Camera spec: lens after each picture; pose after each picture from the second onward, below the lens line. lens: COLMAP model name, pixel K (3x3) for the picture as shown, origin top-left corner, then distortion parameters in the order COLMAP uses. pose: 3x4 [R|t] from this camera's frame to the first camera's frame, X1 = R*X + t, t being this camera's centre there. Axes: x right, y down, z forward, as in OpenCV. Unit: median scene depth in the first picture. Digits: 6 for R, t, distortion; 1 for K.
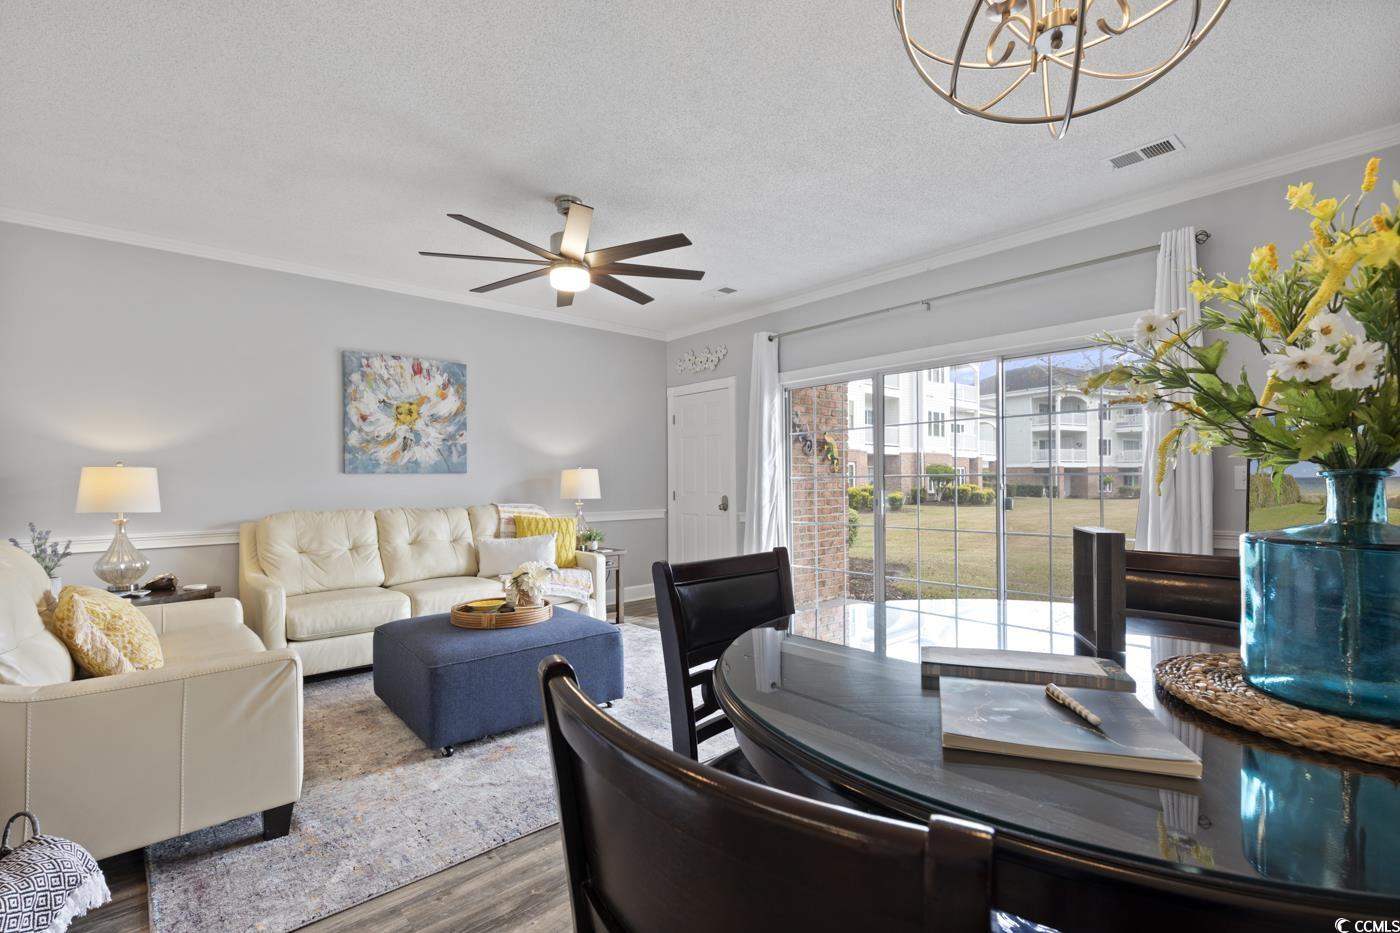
lens RADIAL K [[638.1, 0, 703.6], [0, 638.1, 484.1], [0, 0, 1]] dist [0.001435, -0.000251]
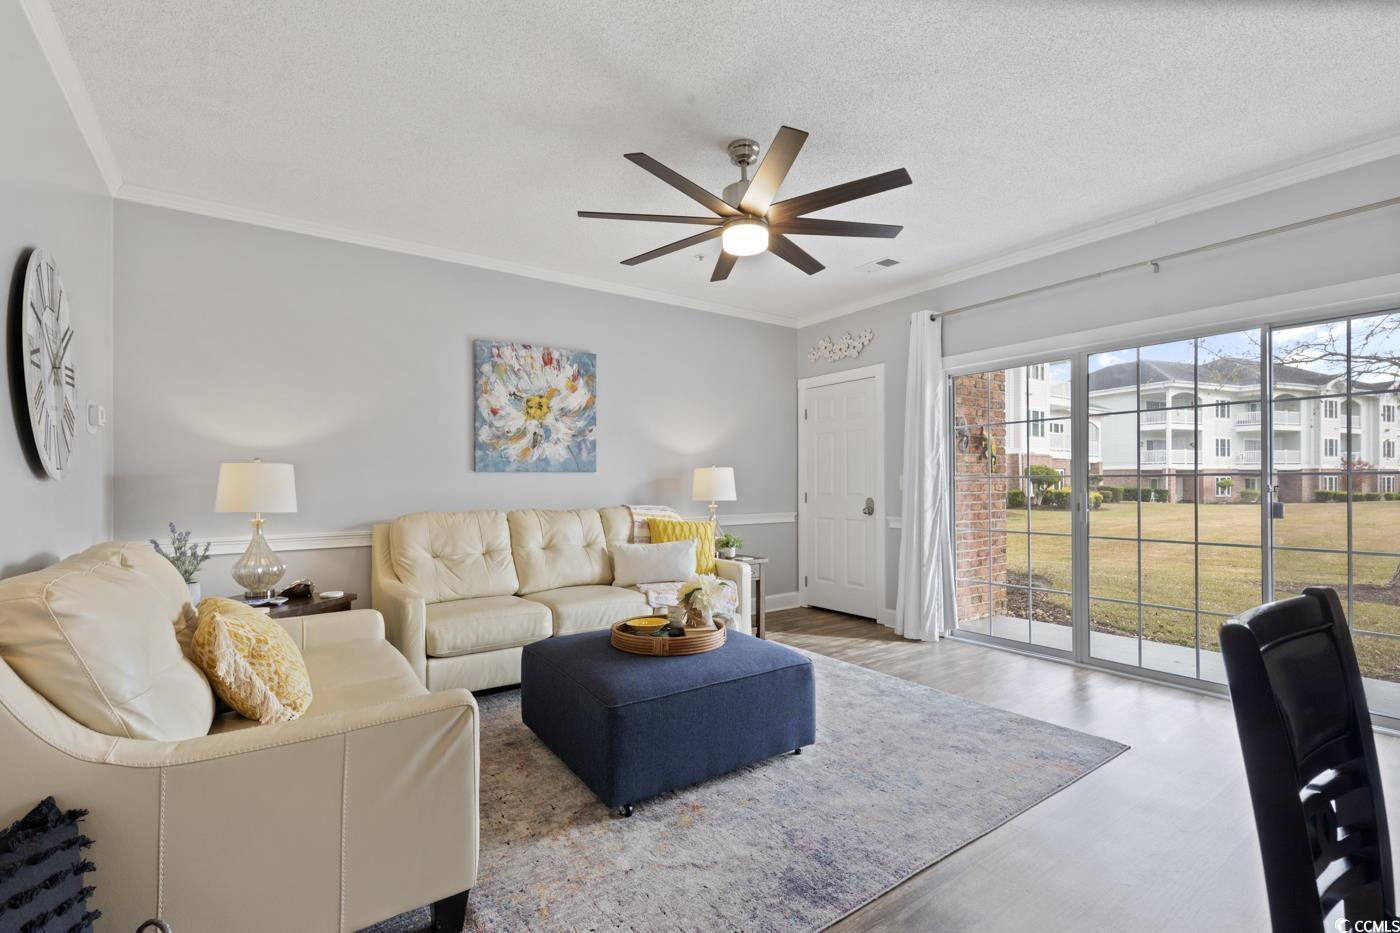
lens RADIAL K [[630.0, 0, 699.5], [0, 630.0, 484.4], [0, 0, 1]] dist [0.002129, -0.000078]
pose [[0.993104, 0.003228, -0.117192, -0.127551], [-0.003560, 0.999990, -0.002626, 0.002999], [0.117182, 0.003025, 0.993106, 0.124792]]
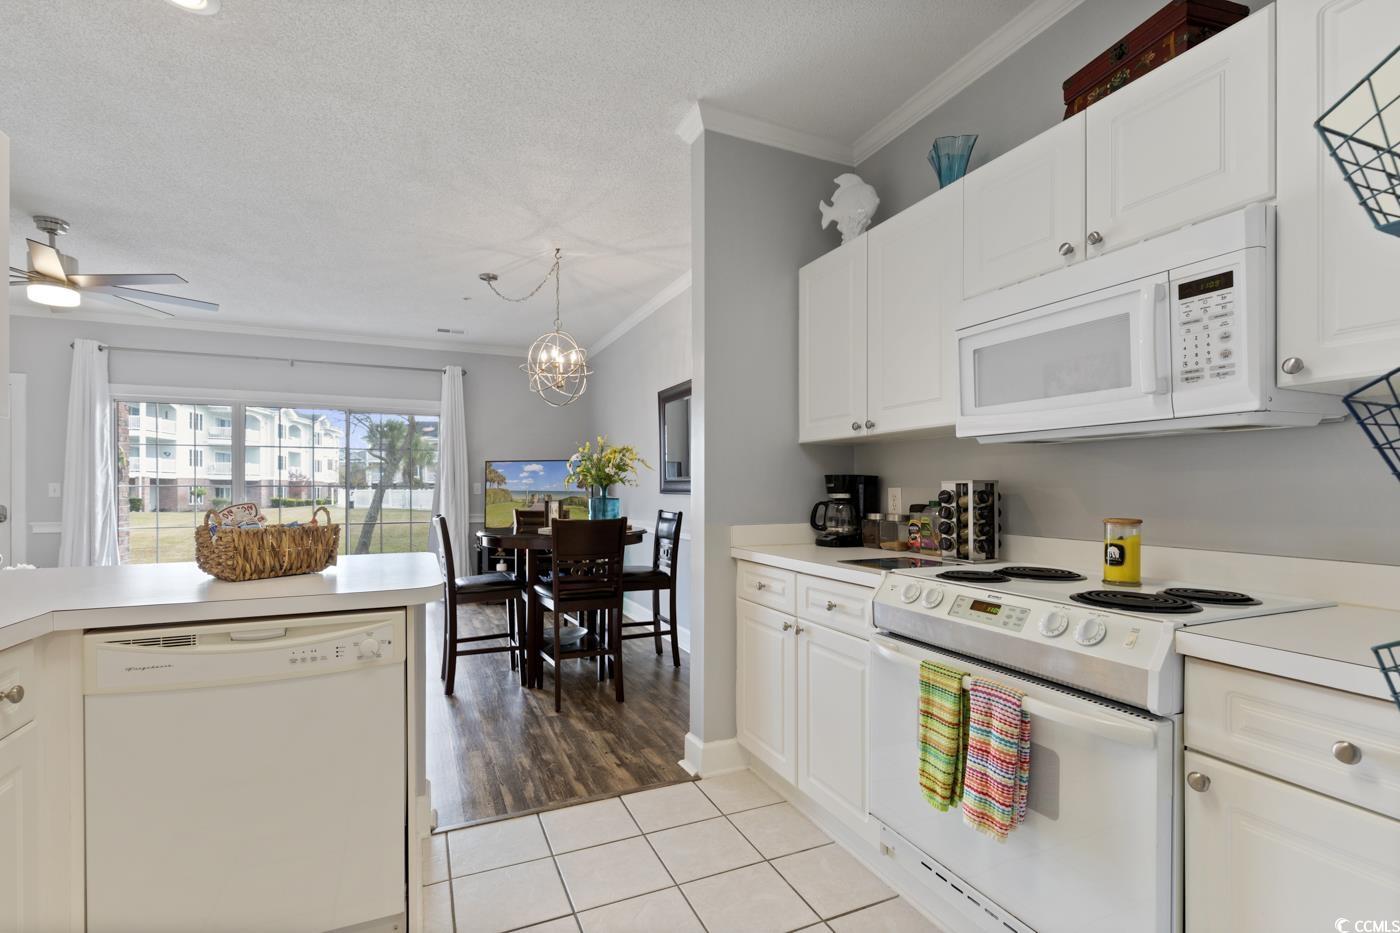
lens RADIAL K [[642.9, 0, 703.5], [0, 642.9, 494.7], [0, 0, 1]] dist [0.003238, 0.000160]
pose [[0.302970, -0.000254, 0.953000, -0.674962], [0.002953, 0.999995, -0.000672, 0.009146], [-0.952995, 0.003018, 0.302970, -0.259818]]
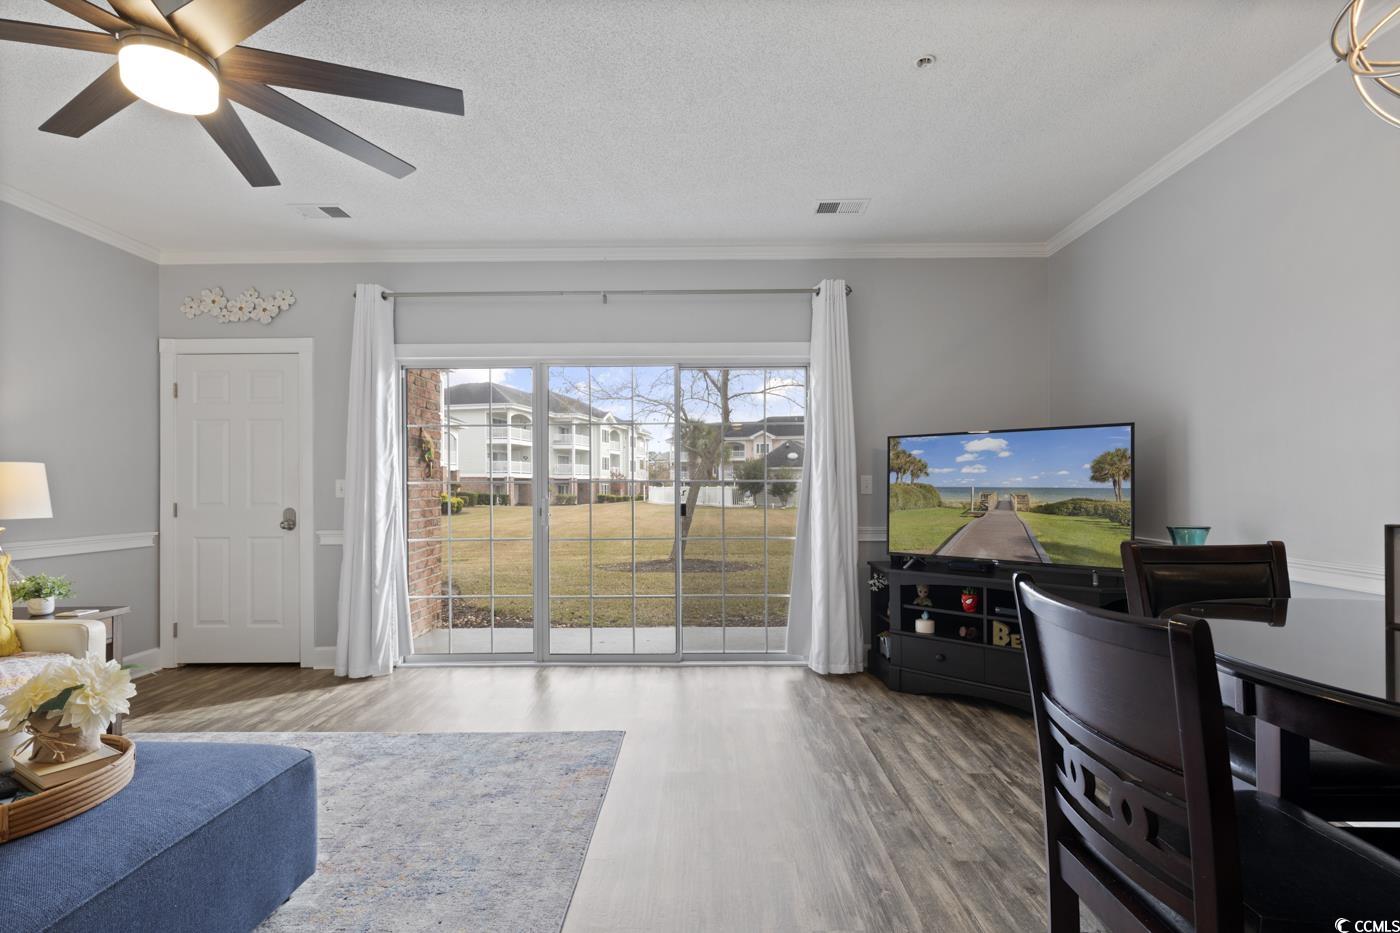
lens RADIAL K [[630.0, 0, 699.5], [0, 630.0, 484.4], [0, 0, 1]] dist [0.002129, -0.000078]
pose [[0.675263, 0.007564, 0.737539, -0.218648], [0.002895, 0.999913, -0.012905, 0.003545], [-0.737572, 0.010849, 0.675182, 0.268337]]
